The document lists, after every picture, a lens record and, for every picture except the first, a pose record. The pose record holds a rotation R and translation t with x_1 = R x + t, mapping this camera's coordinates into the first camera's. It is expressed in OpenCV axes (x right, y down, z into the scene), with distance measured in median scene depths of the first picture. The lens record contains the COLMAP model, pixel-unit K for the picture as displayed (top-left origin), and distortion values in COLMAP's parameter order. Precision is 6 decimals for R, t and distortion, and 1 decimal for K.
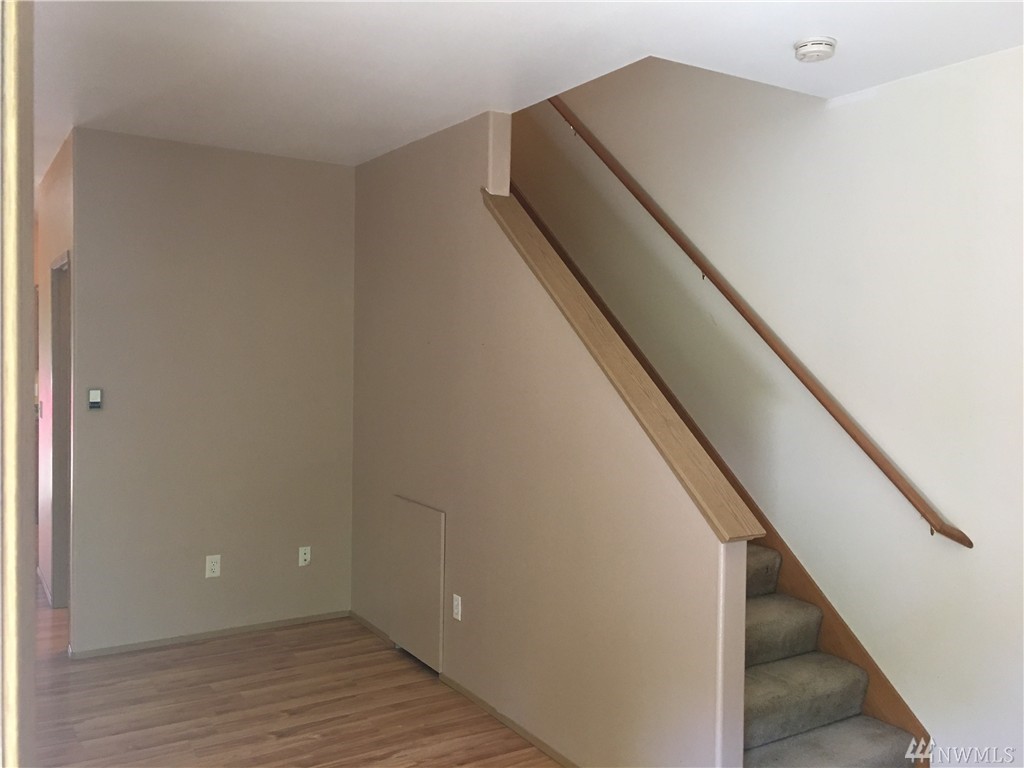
lens RADIAL K [[868.0, 0, 512.2], [0, 868.0, 383.0], [0, 0, 1]] dist [0.037501, -0.013538]
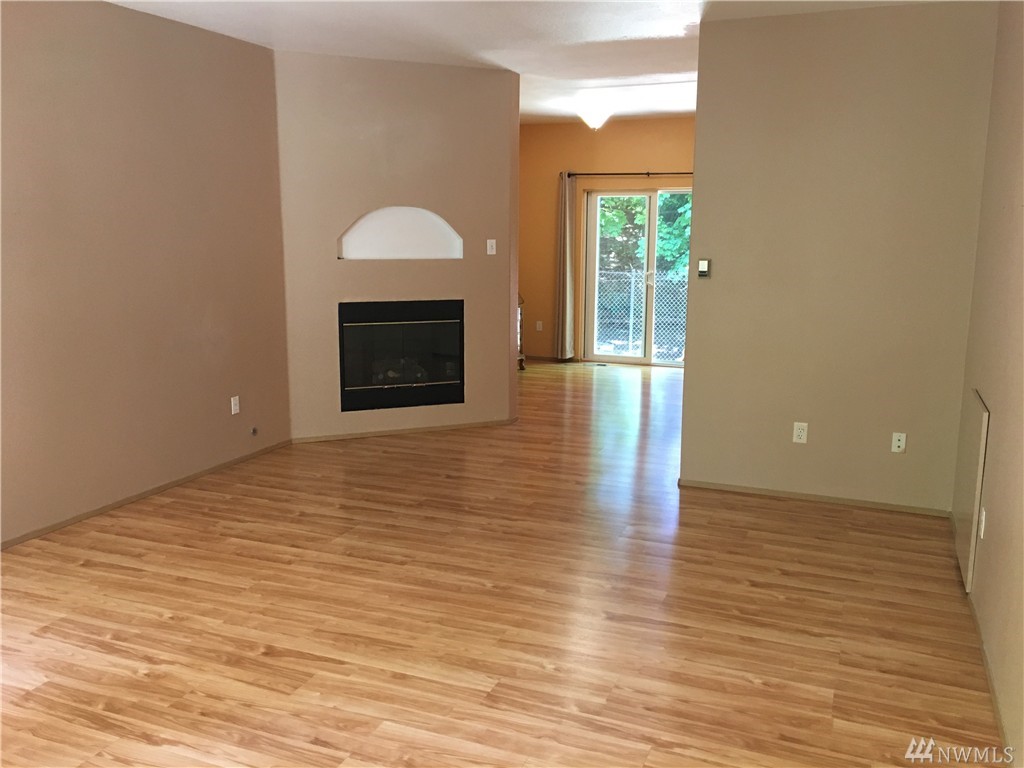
lens RADIAL K [[868.0, 0, 513.1], [0, 868.0, 383.2], [0, 0, 1]] dist [0.037501, -0.013538]
pose [[0.583307, 0.133799, -0.801156, 0.339201], [-0.026678, 0.988963, 0.145741, 0.008075], [0.811813, -0.063638, 0.580439, 0.133553]]
